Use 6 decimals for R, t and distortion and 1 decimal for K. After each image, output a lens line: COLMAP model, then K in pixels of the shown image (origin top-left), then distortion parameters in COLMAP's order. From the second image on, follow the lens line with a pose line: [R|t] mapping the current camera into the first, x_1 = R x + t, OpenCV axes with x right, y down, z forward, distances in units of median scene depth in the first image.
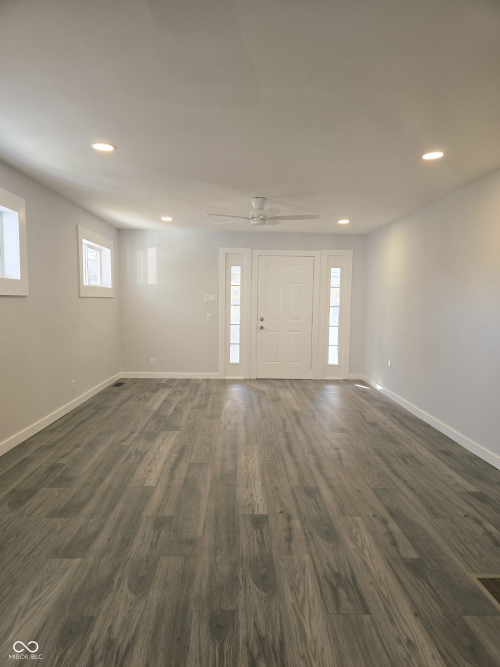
lens RADIAL K [[442.0, 0, 252.8], [0, 442.0, 330.3], [0, 0, 1]] dist [0.058611, -0.037324]
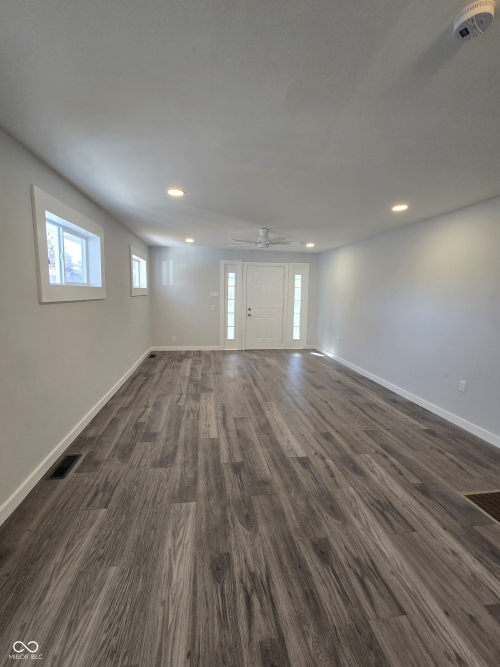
lens RADIAL K [[291.9, 0, 246.9], [0, 291.9, 317.4], [0, 0, 1]] dist [-0.002516, 0.001517]
pose [[0.993632, -0.006174, 0.112507, -0.215285], [0.003579, 0.999723, 0.023256, -0.046412], [-0.112619, -0.022705, 0.993379, 0.081467]]
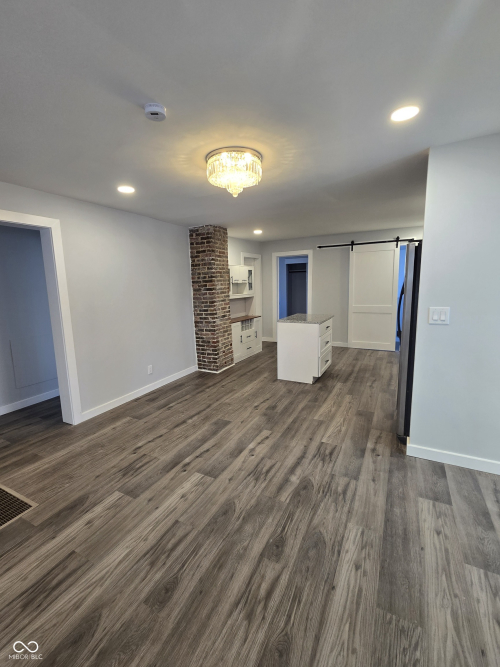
lens RADIAL K [[291.9, 0, 249.4], [0, 291.9, 328.2], [0, 0, 1]] dist [-0.002516, 0.001517]
pose [[-0.867411, -0.070266, 0.492606, -0.321427], [0.046675, 0.974125, 0.221139, -0.100851], [-0.495398, 0.214810, -0.841687, 0.747396]]
